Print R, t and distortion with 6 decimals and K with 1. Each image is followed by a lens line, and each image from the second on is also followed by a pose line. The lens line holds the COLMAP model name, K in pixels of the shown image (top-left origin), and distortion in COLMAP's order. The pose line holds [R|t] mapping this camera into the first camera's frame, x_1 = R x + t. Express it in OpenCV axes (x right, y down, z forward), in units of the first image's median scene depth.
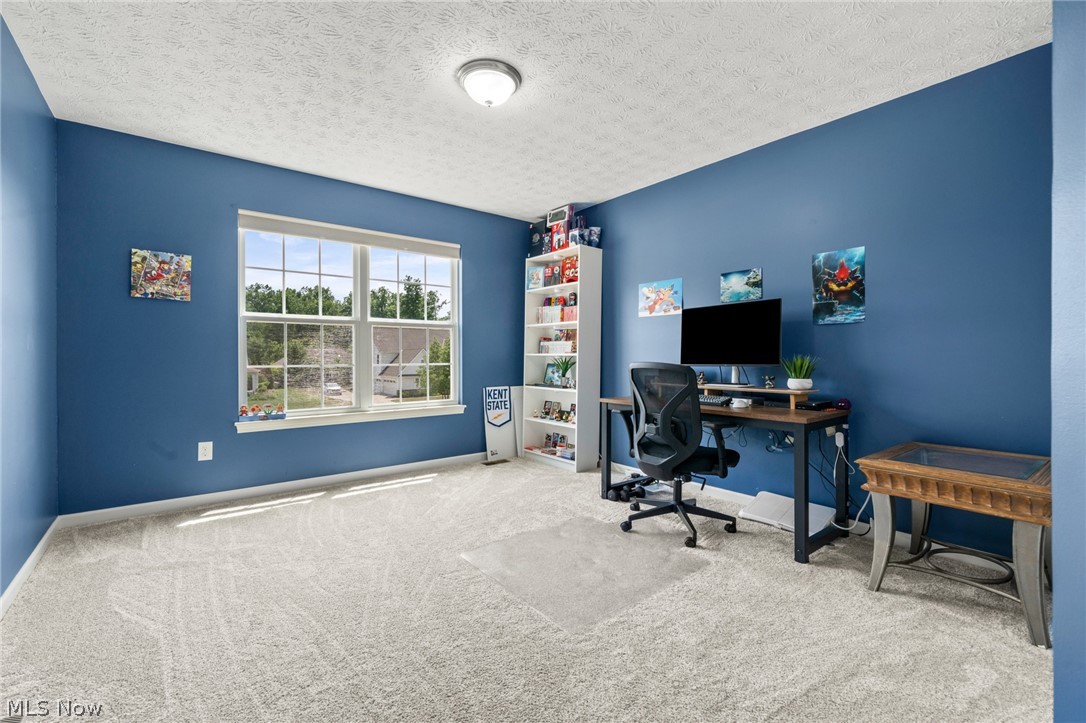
lens RADIAL K [[468.0, 0, 537.8], [0, 468.0, 359.7], [0, 0, 1]] dist [-0.000740, 0.000248]
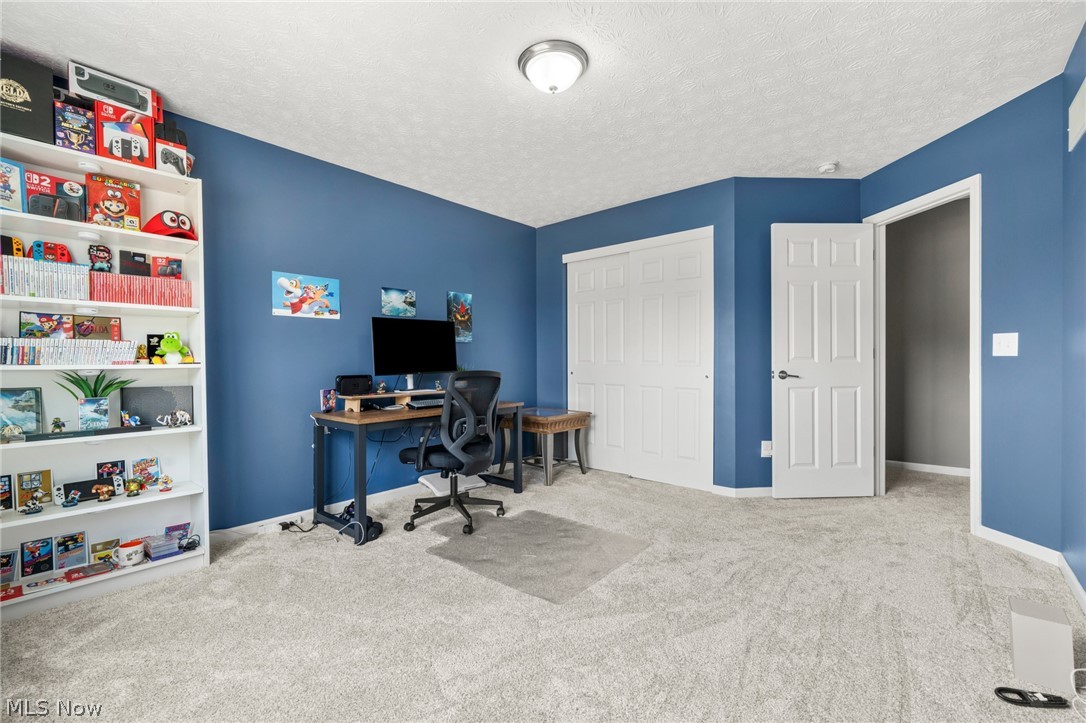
lens RADIAL K [[468.0, 0, 537.8], [0, 468.0, 359.7], [0, 0, 1]] dist [-0.000740, 0.000248]
pose [[-0.193828, 0.005150, 0.981022, -0.669360], [0.017723, 0.999841, -0.001748, -0.011599], [-0.980875, 0.017048, -0.193889, 0.816608]]
